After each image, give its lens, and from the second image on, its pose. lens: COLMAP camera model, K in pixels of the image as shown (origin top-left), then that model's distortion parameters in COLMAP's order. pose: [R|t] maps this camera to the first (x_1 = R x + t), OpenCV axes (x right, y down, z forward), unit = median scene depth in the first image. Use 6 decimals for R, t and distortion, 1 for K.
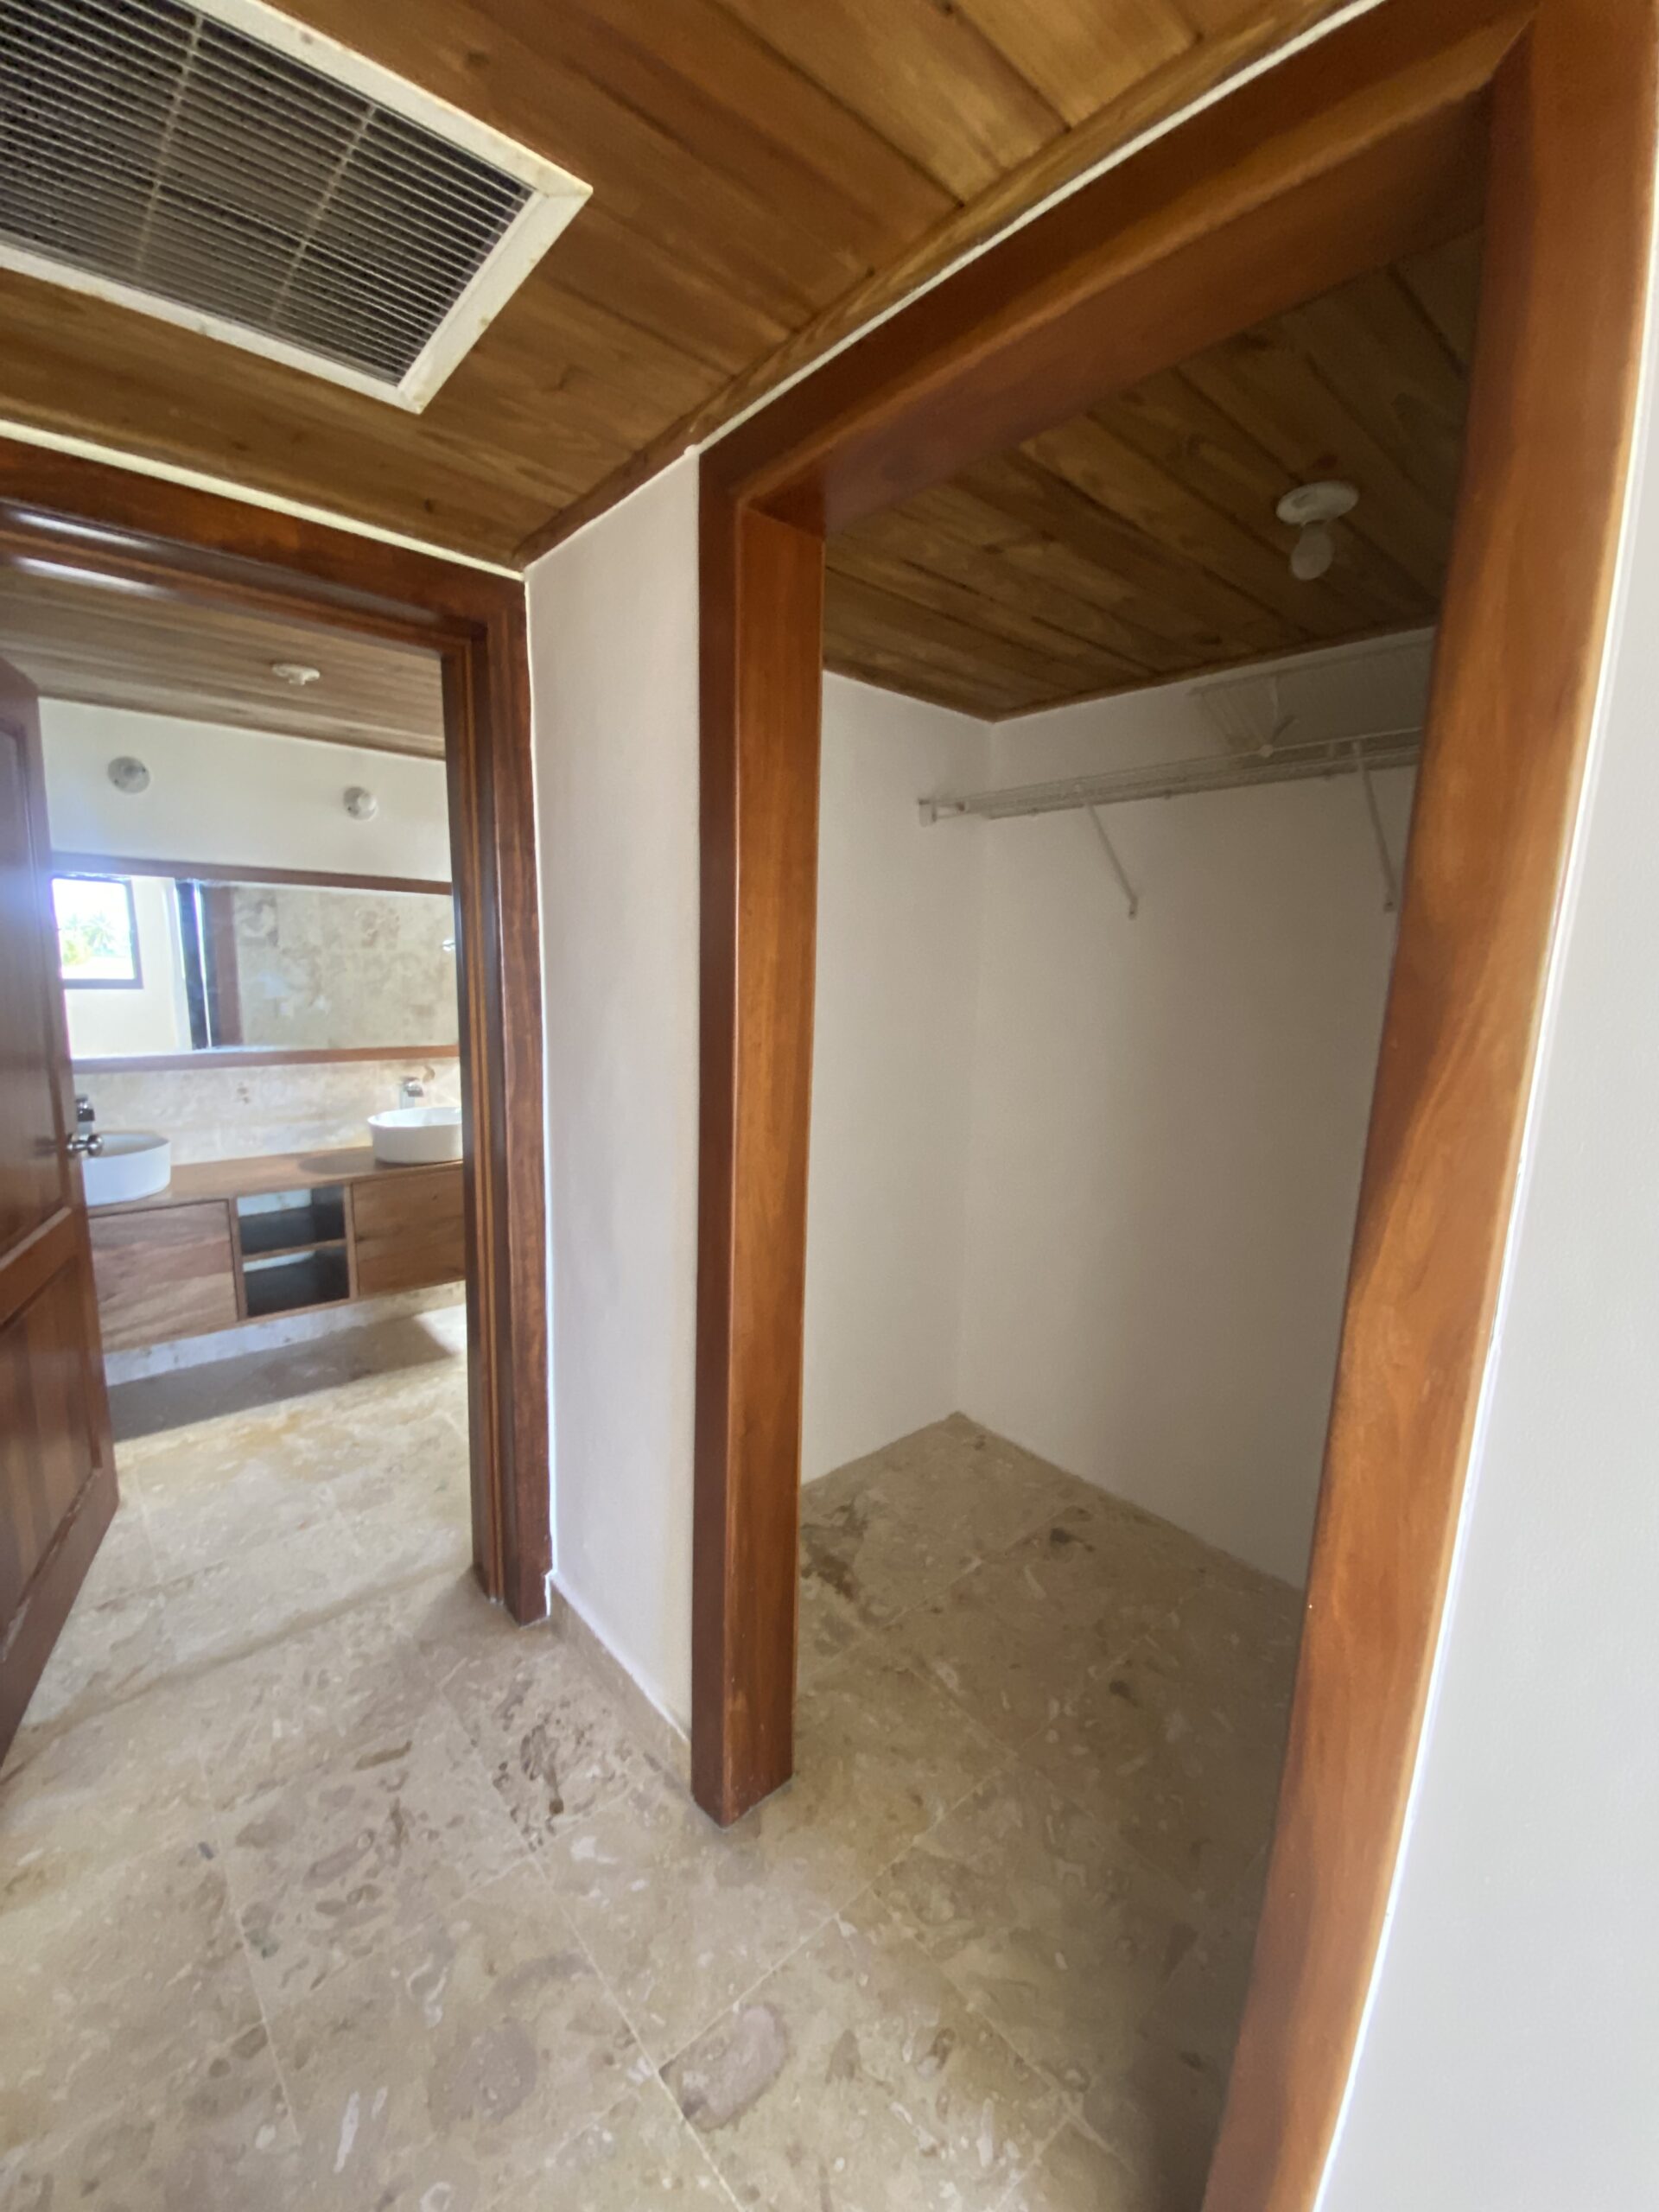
lens RADIAL K [[895.2, 0, 827.5], [0, 895.2, 1098.7], [0, 0, 1]] dist [-0.012855, -0.002135]
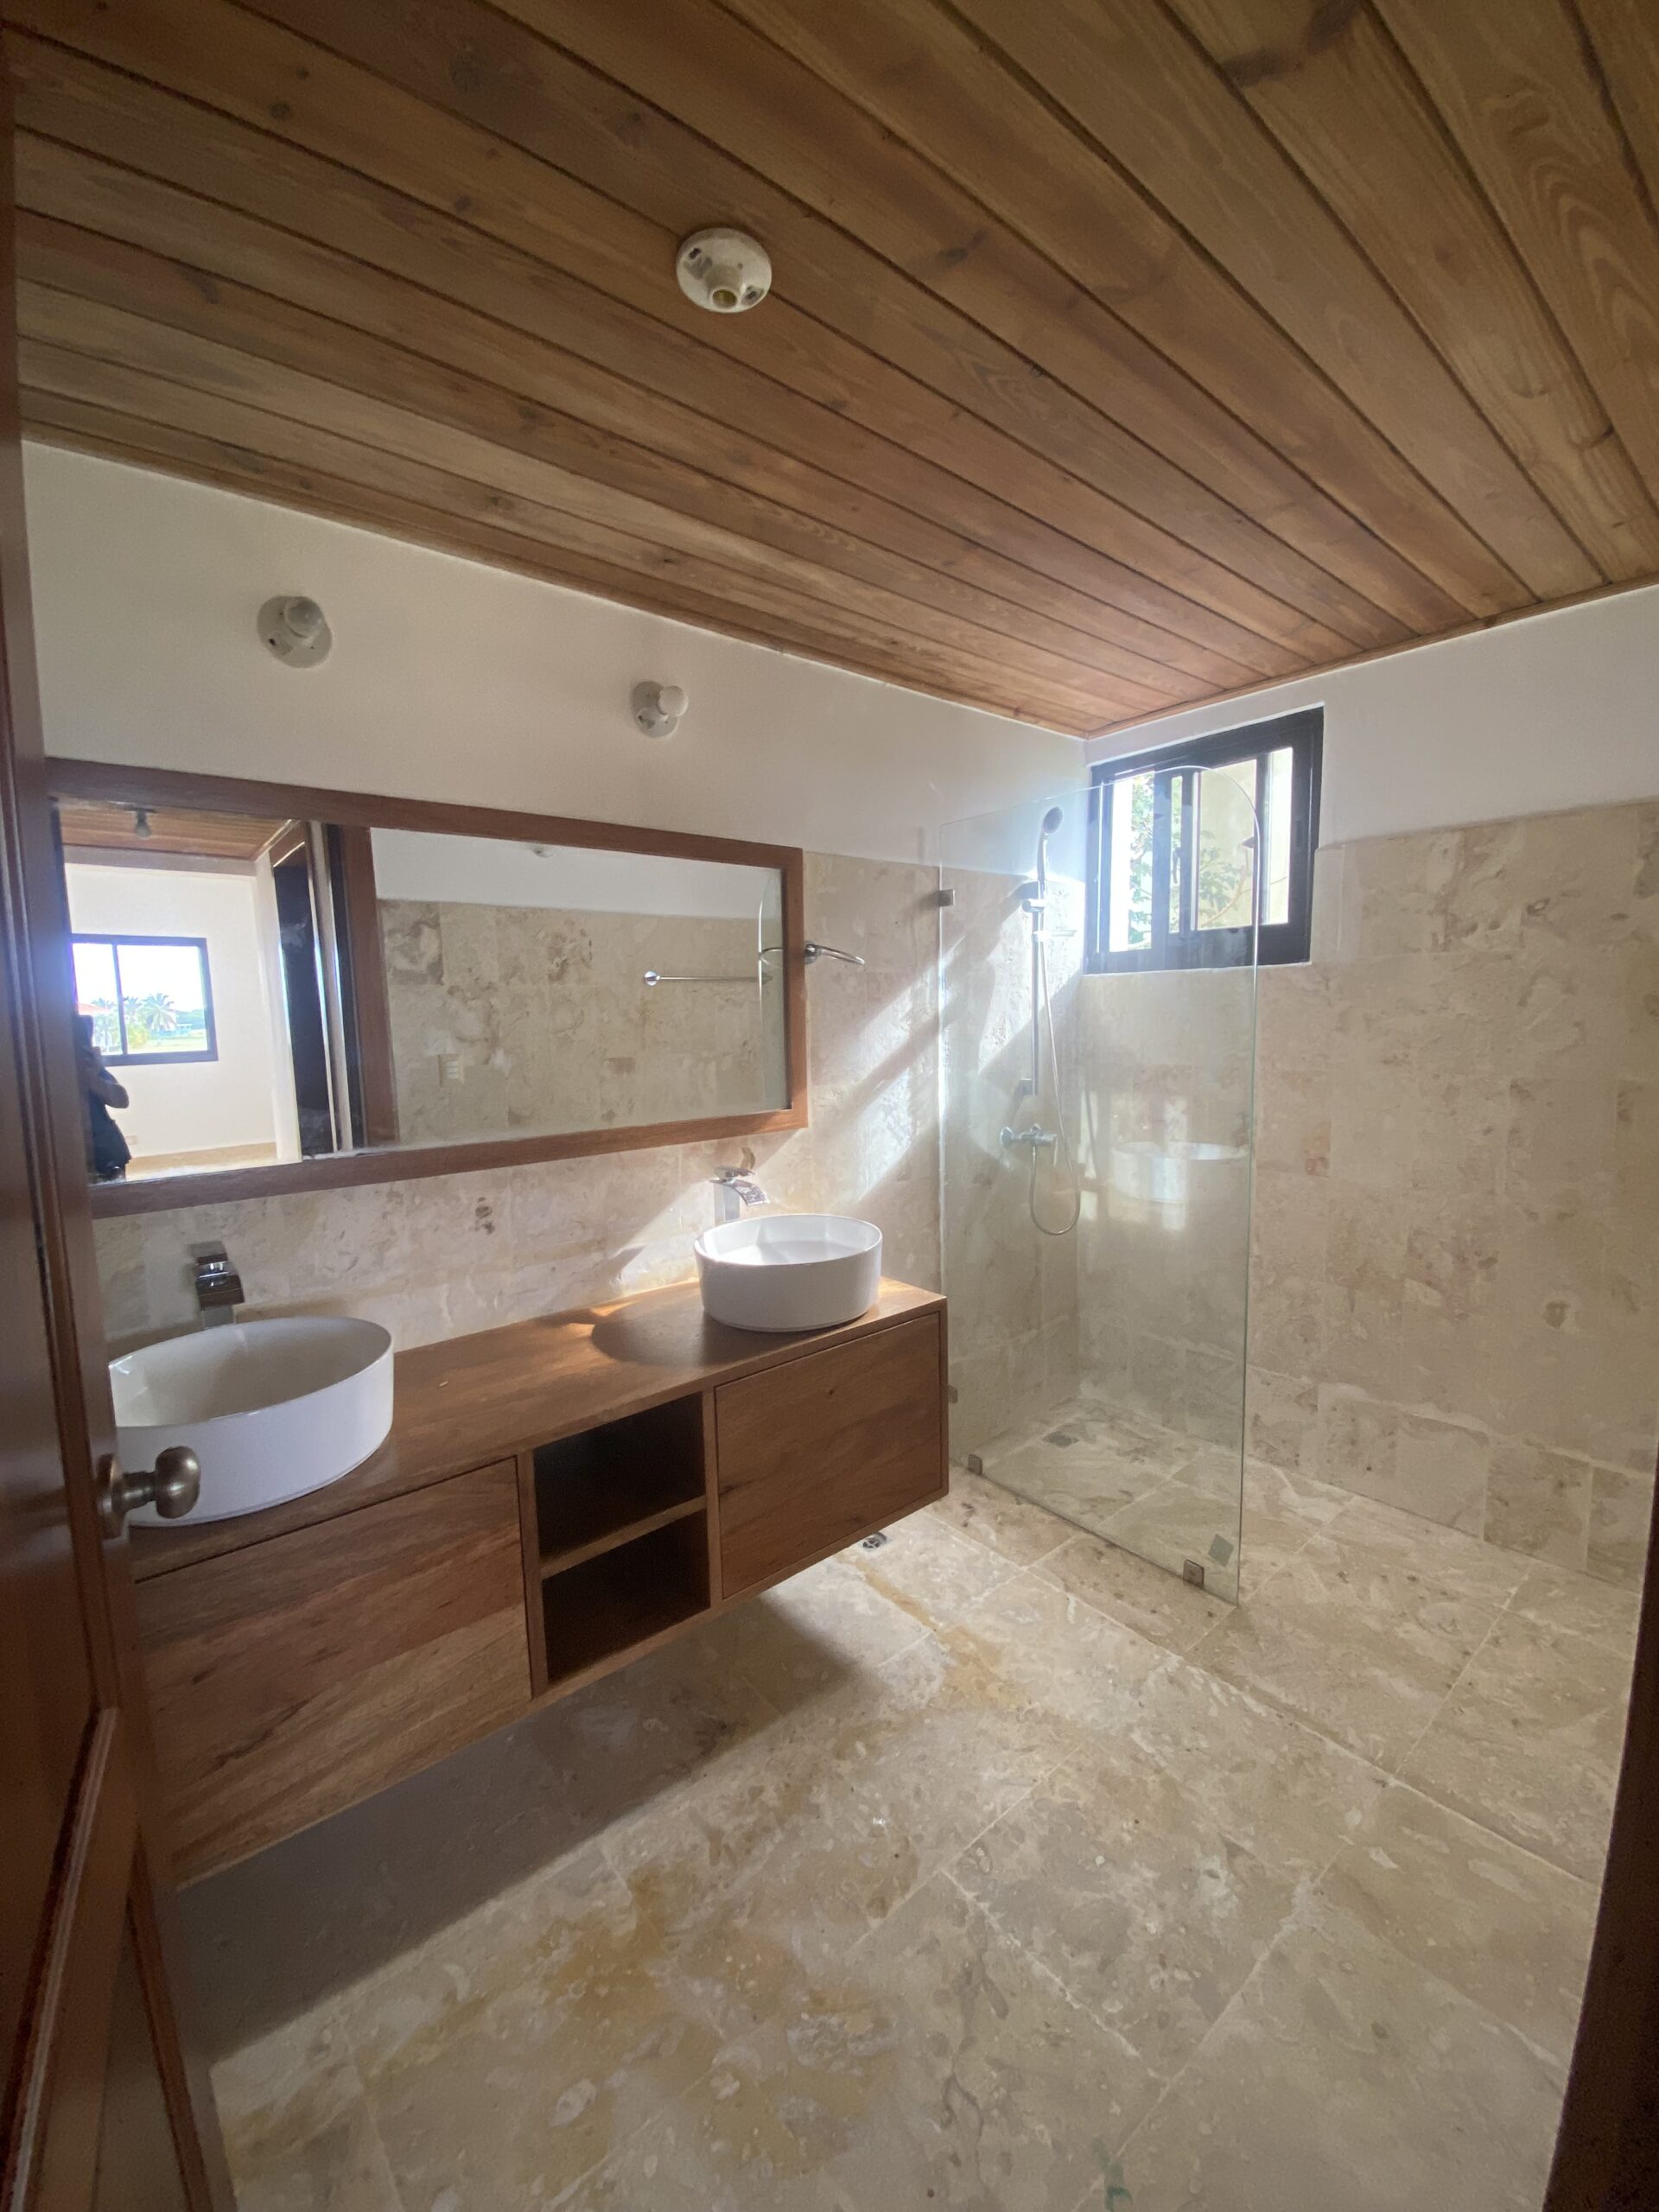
lens RADIAL K [[894.0, 0, 832.5], [0, 894.0, 1100.6], [0, 0, 1]] dist [0.013513, -0.016571]
pose [[0.998063, -0.045102, -0.042850, -0.726671], [0.042923, 0.997802, -0.050486, -0.071827], [0.045033, 0.048549, 0.997805, 0.785908]]
